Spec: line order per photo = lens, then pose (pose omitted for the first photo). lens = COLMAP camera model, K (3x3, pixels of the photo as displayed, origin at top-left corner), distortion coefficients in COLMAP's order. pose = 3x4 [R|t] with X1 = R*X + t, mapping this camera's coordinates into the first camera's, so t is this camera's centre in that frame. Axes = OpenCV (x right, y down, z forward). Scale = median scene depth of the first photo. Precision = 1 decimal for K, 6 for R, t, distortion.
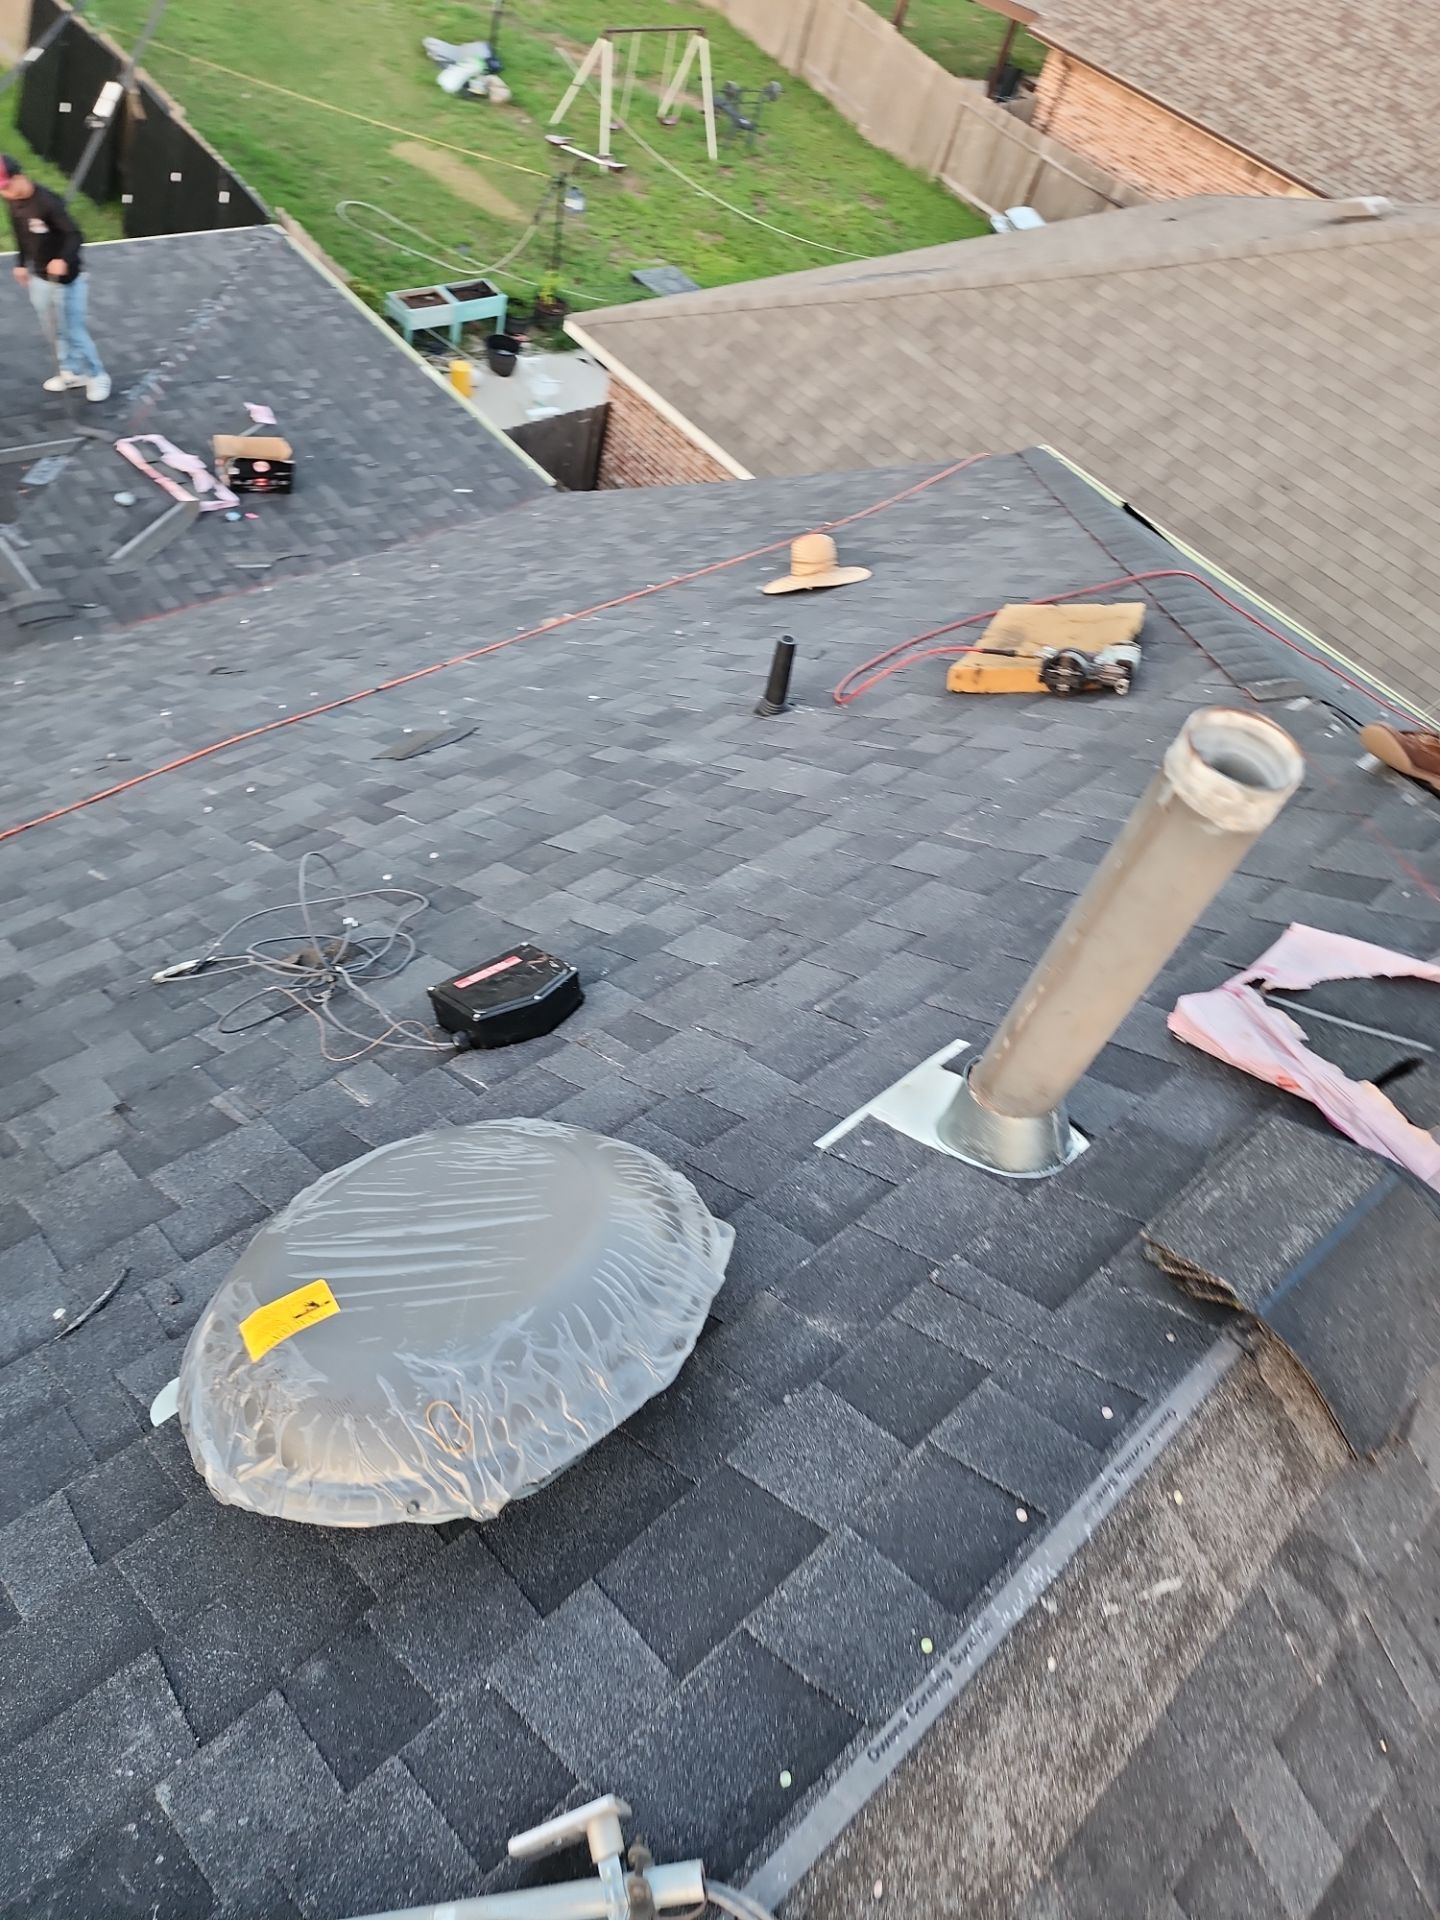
lens RADIAL K [[1219.3, 0, 709.1], [0, 1219.3, 929.2], [0, 0, 1]] dist [0.053171, -0.048192]
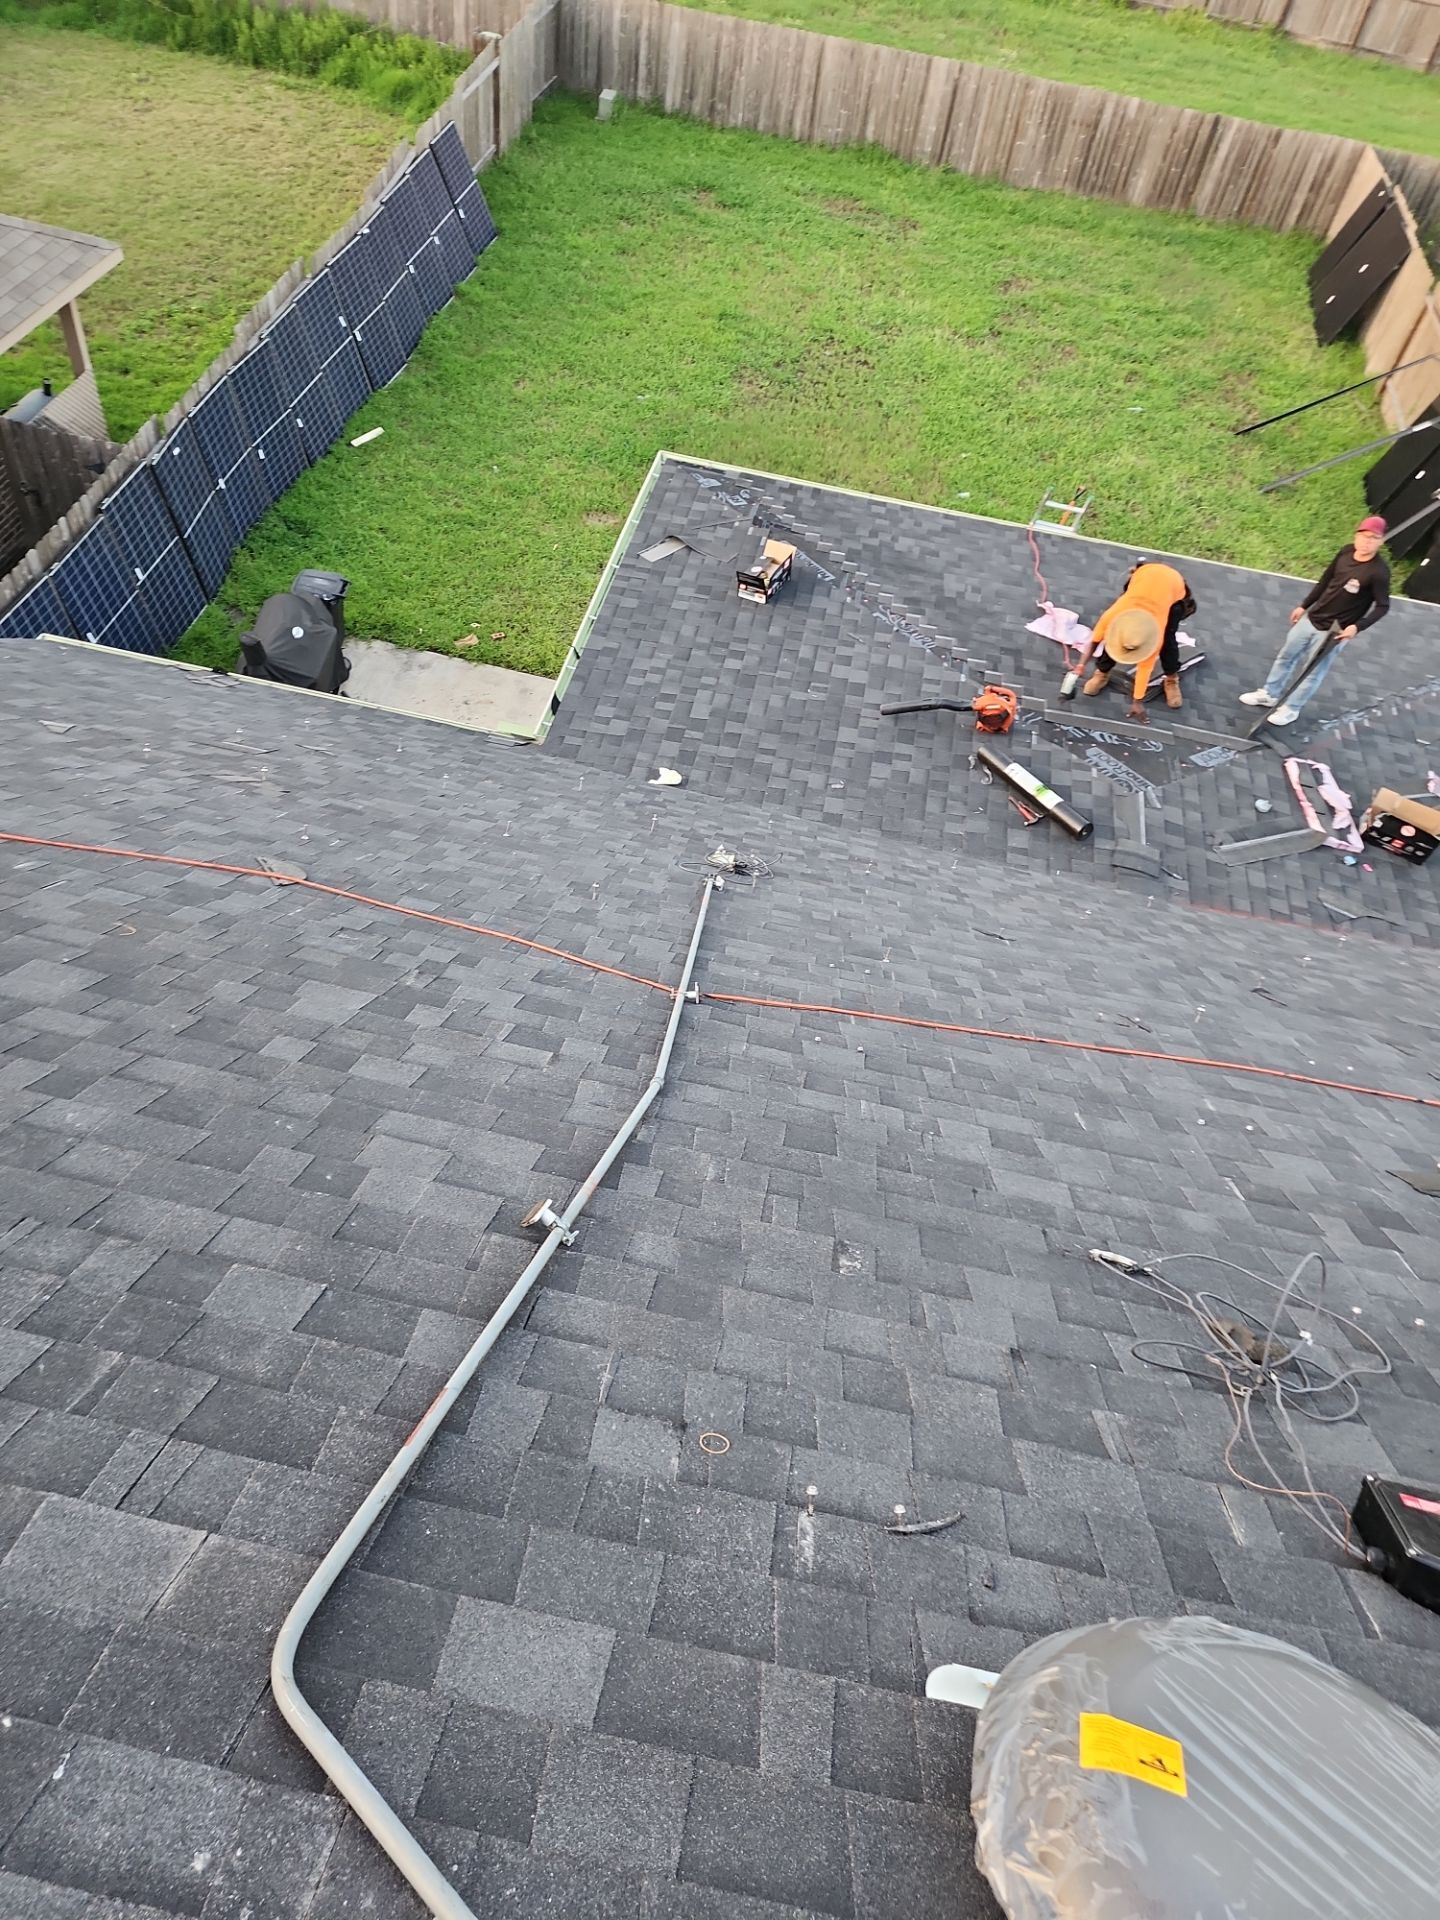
lens RADIAL K [[1219.3, 0, 711.0], [0, 1219.3, 955.9], [0, 0, 1]] dist [0.053171, -0.048192]
pose [[0.636044, 0.473269, -0.609479, -0.116431], [-0.578794, 0.814964, 0.028809, -0.005500], [0.510338, 0.334439, 0.792279, -0.037796]]
